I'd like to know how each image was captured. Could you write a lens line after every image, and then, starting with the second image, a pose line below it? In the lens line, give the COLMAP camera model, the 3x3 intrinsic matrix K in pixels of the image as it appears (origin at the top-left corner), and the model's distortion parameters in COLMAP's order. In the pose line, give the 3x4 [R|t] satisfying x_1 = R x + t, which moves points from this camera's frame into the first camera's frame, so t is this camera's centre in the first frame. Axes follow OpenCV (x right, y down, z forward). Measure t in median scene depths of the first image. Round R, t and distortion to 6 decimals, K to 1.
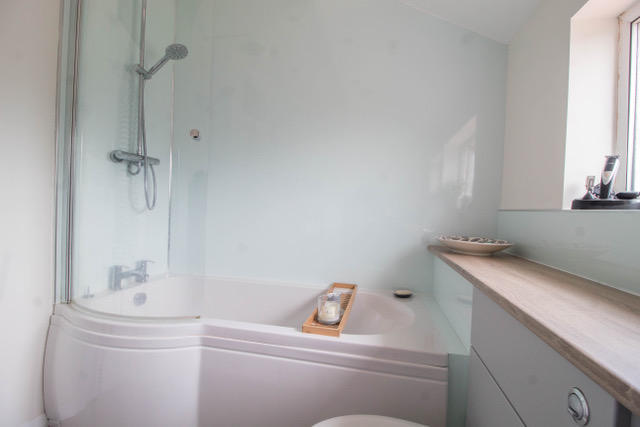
lens RADIAL K [[298.7, 0, 320.0], [0, 298.7, 213.5], [0, 0, 1]] dist [-0.031873, -0.000727]
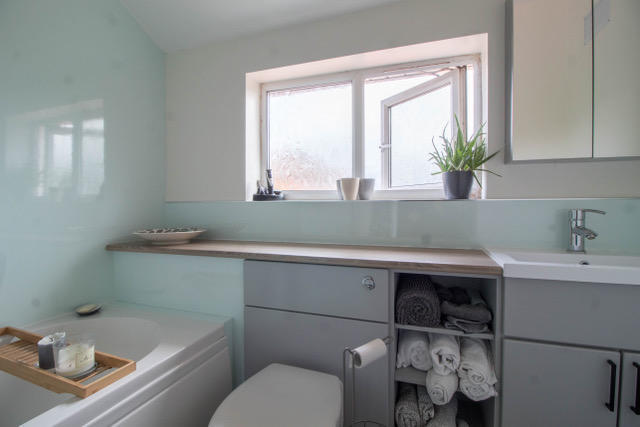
lens RADIAL K [[298.7, 0, 320.0], [0, 298.7, 213.5], [0, 0, 1]] dist [-0.031873, -0.000727]
pose [[0.106938, -0.060876, 0.992400, -0.628718], [0.023273, 0.998004, 0.058712, -0.029889], [-0.993993, 0.016817, 0.108141, 0.434905]]
